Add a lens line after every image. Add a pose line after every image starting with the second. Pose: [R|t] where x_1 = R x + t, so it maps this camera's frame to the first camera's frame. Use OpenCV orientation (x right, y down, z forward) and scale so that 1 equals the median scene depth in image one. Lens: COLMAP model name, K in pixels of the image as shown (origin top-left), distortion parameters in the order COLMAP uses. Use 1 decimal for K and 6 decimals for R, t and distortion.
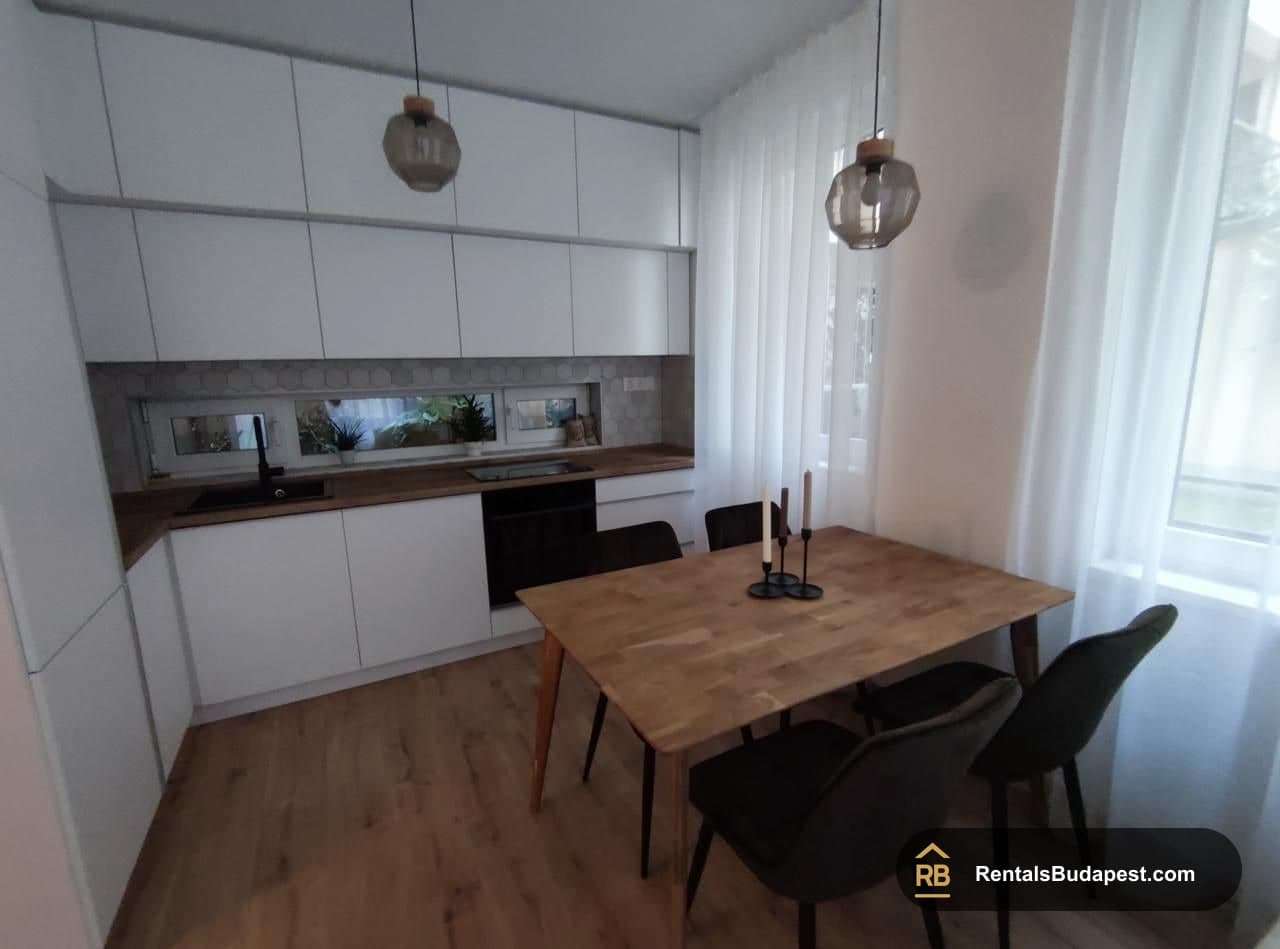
lens RADIAL K [[583.1, 0, 641.2], [0, 583.1, 476.4], [0, 0, 1]] dist [-0.003256, -0.000372]
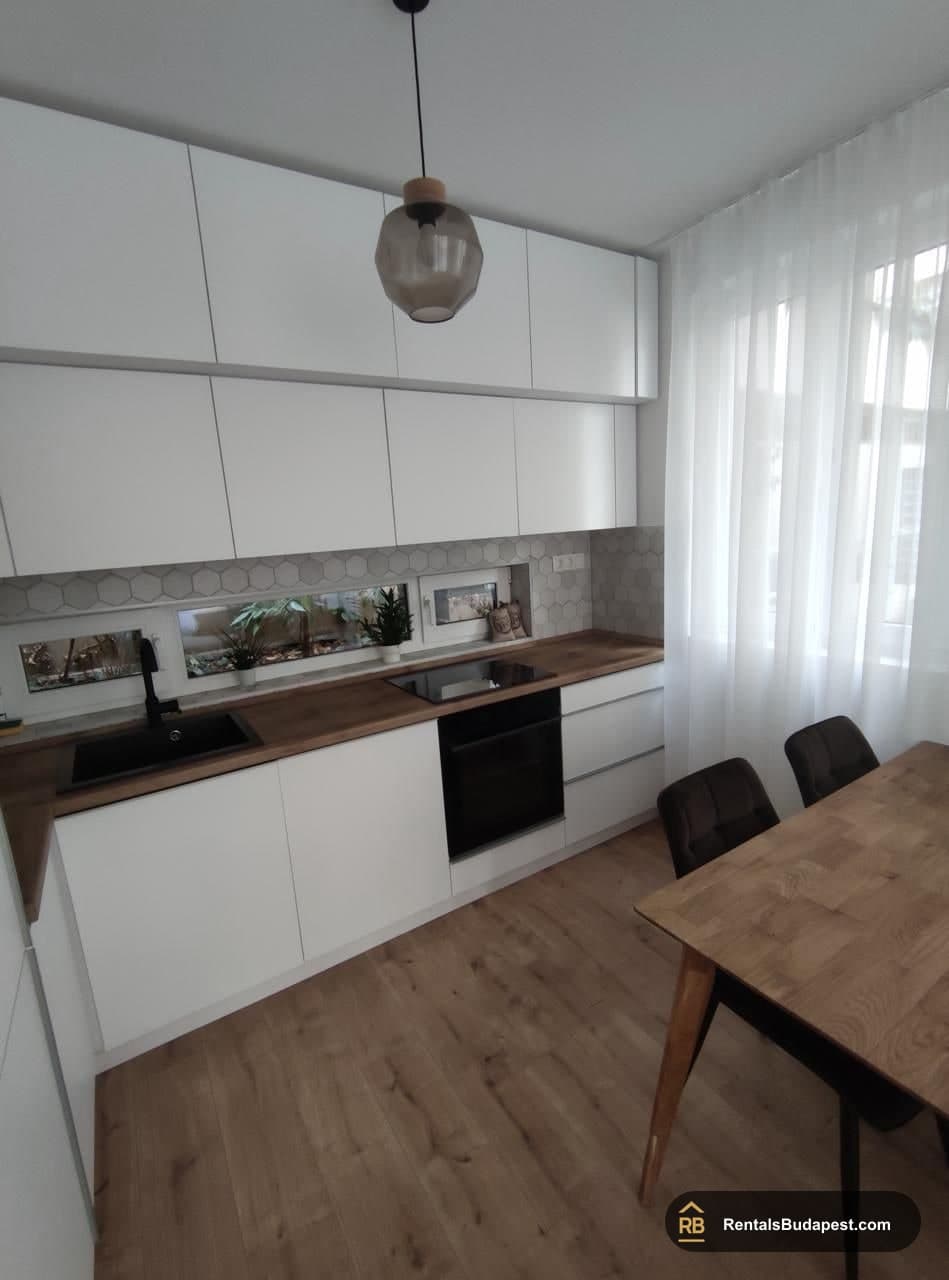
lens RADIAL K [[583.1, 0, 473.7], [0, 583.1, 638.3], [0, 0, 1]] dist [-0.003256, -0.000372]
pose [[0.996785, -0.055892, 0.057401, -0.227425], [0.055800, 0.998437, 0.003203, -0.067276], [-0.057490, 0.000010, 0.998346, 0.183183]]
